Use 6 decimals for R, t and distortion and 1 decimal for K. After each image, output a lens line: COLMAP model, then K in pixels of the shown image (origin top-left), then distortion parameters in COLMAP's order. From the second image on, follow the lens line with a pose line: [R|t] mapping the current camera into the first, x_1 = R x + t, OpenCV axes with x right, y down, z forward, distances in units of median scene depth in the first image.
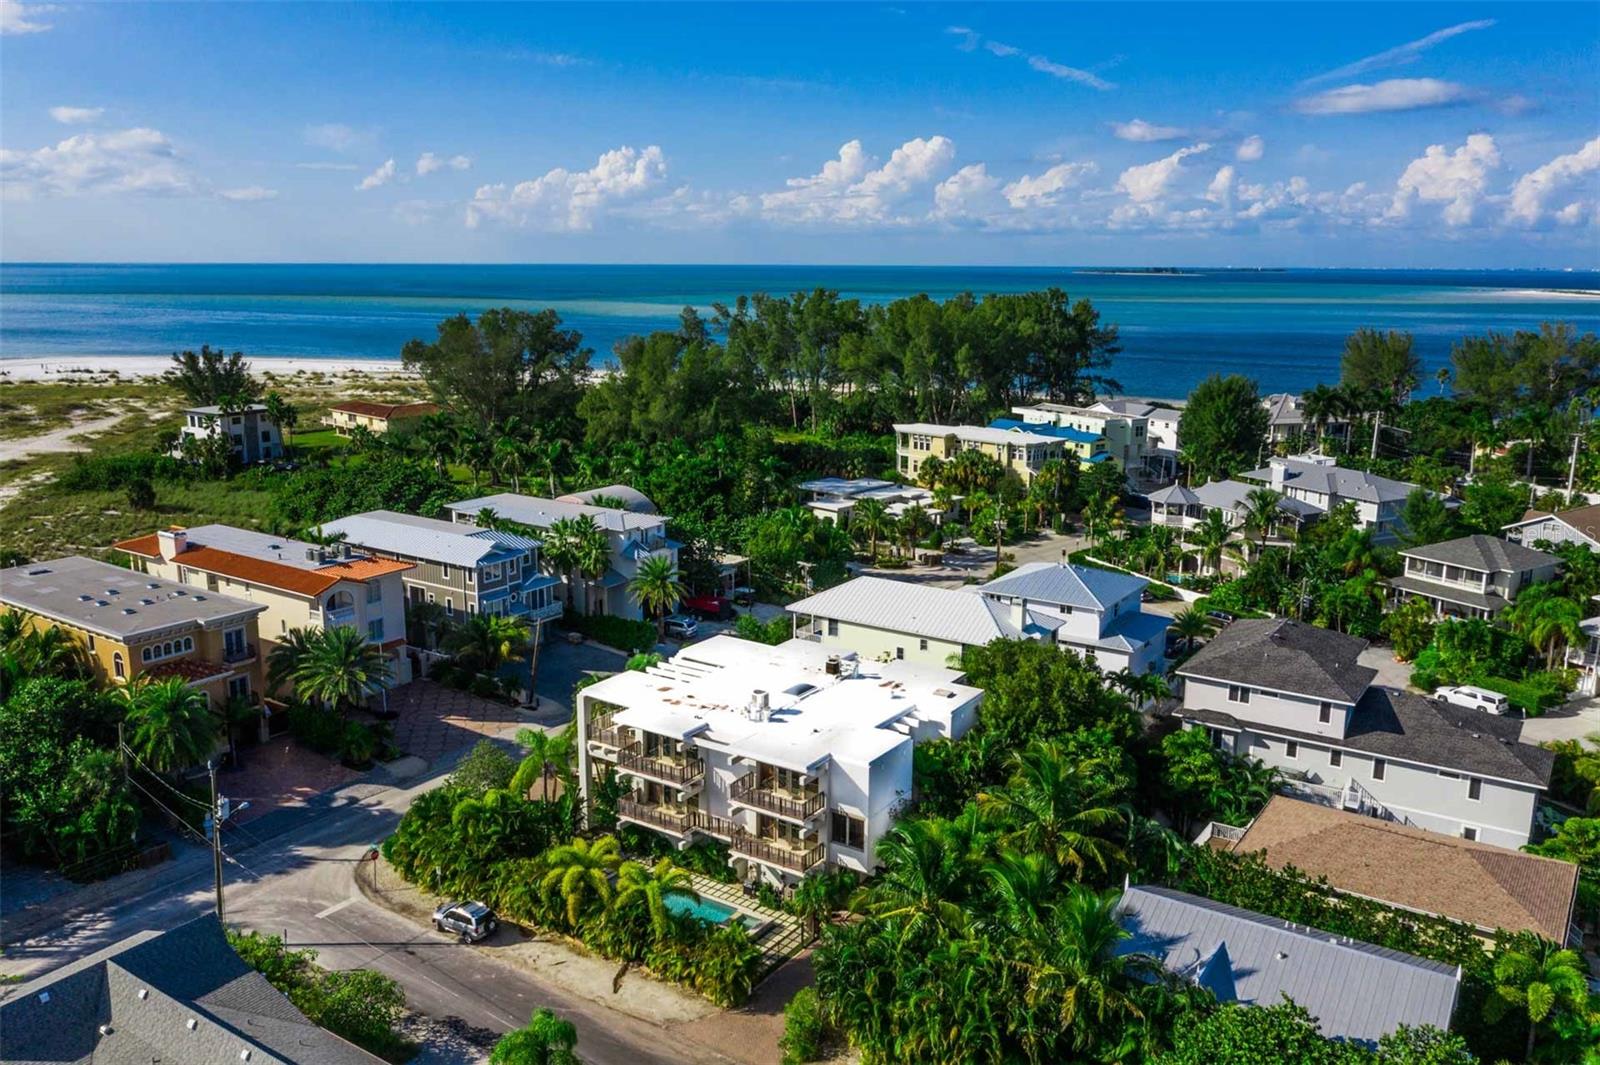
lens RADIAL K [[1258.7, 0, 800.0], [0, 1258.7, 532.5], [0, 0, 1]] dist [-0.015473, 0.004245]
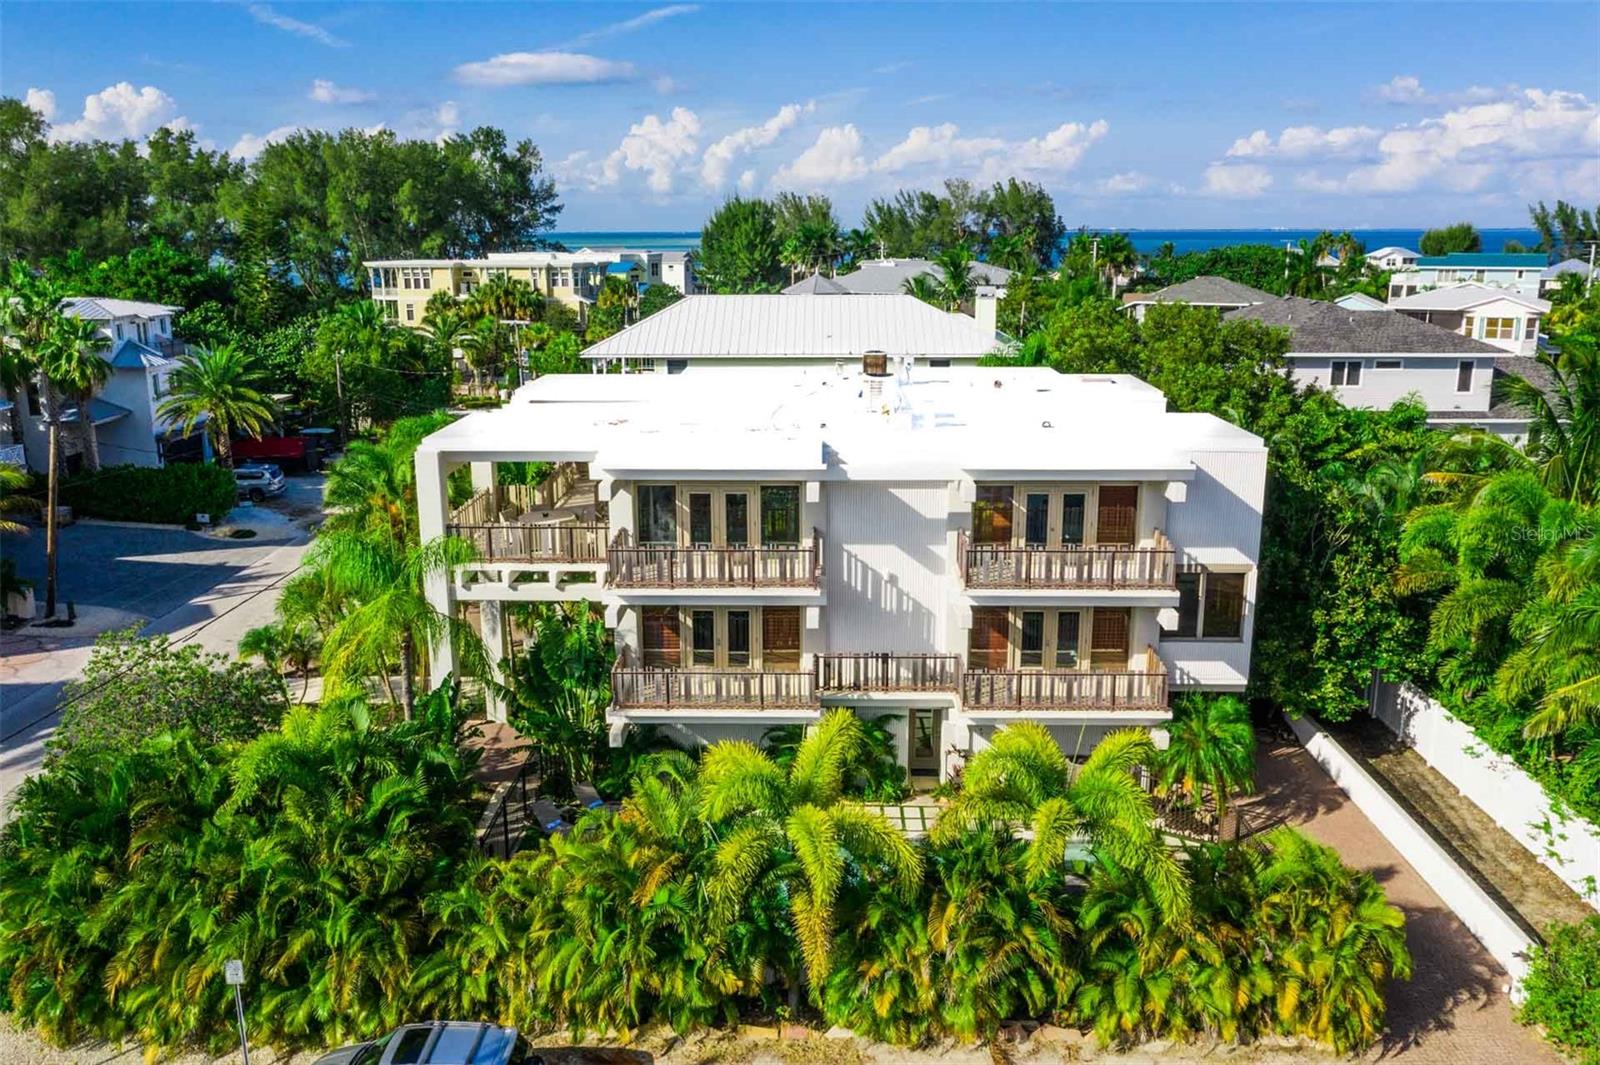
lens RADIAL K [[1260.9, 0, 798.7], [0, 1260.9, 527.6], [0, 0, 1]] dist [-0.015855, 0.007148]
pose [[0.842722, -0.130898, 0.522193, -0.286019], [0.120391, 0.991247, 0.054188, 0.145540], [-0.524715, 0.017202, 0.851104, 0.598884]]
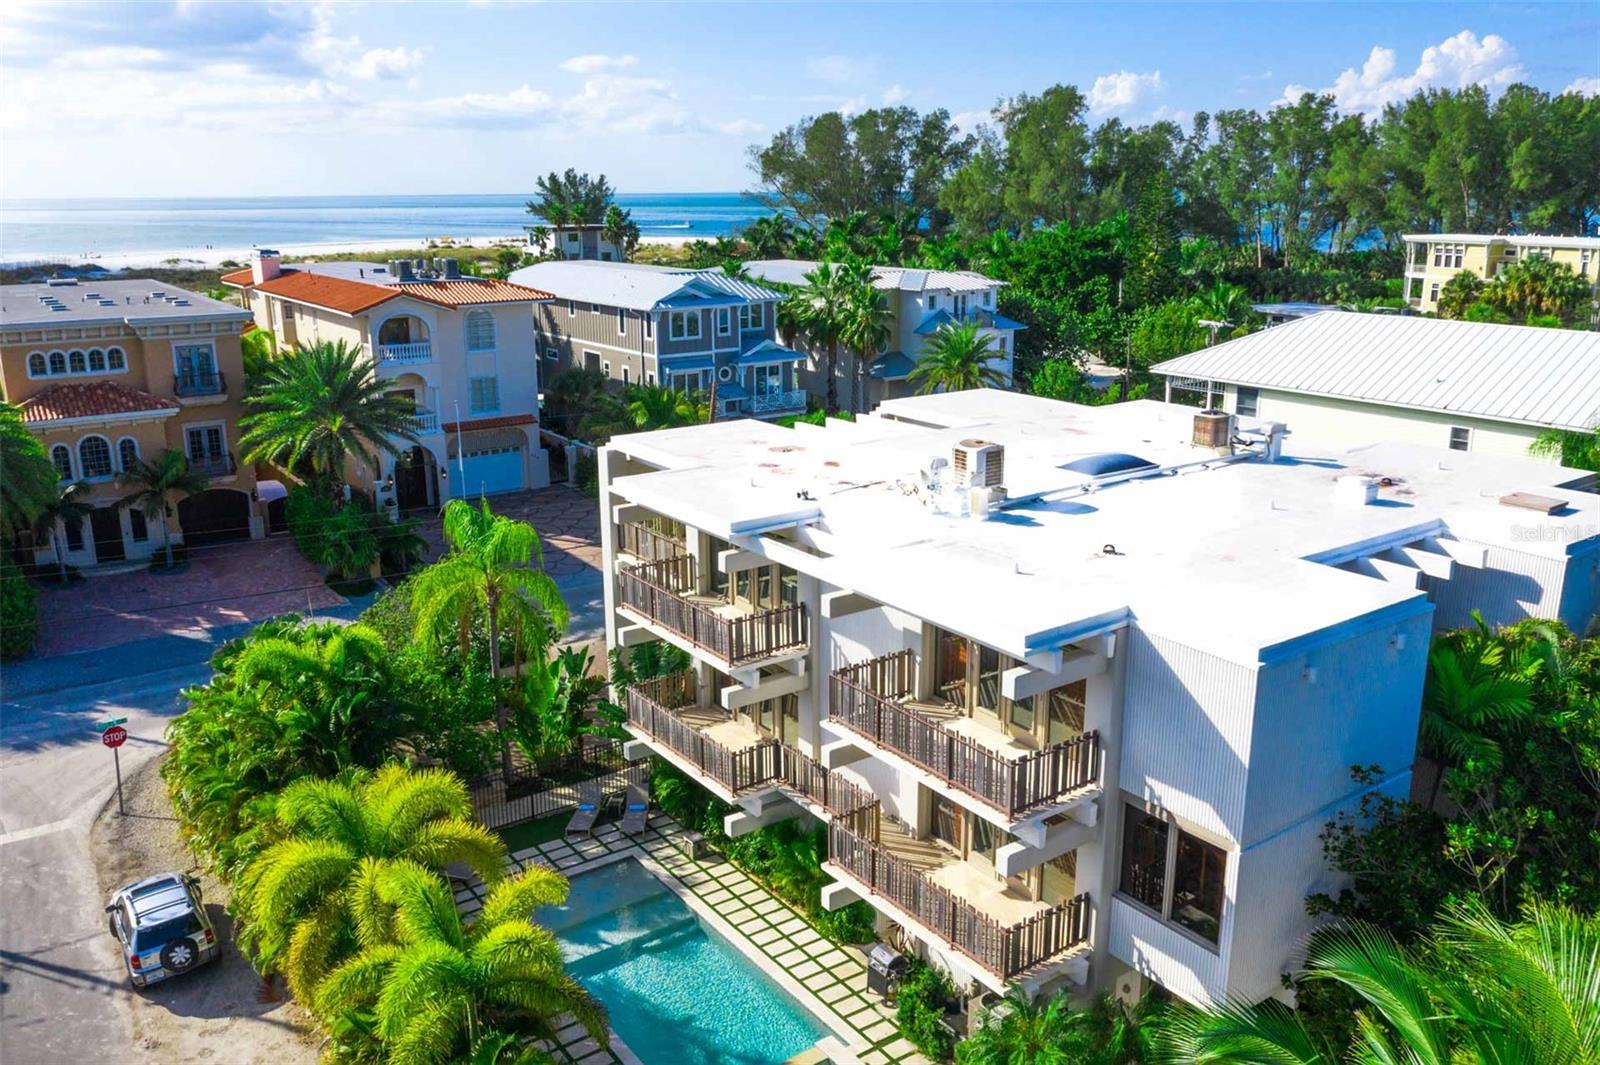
lens RADIAL K [[1258.7, 0, 800.0], [0, 1258.7, 532.5], [0, 0, 1]] dist [-0.015473, 0.004245]
pose [[0.933777, 0.081944, -0.348346, 0.046673], [-0.063162, 0.995887, 0.064959, 0.125336], [0.352237, -0.038655, 0.935112, 0.607524]]
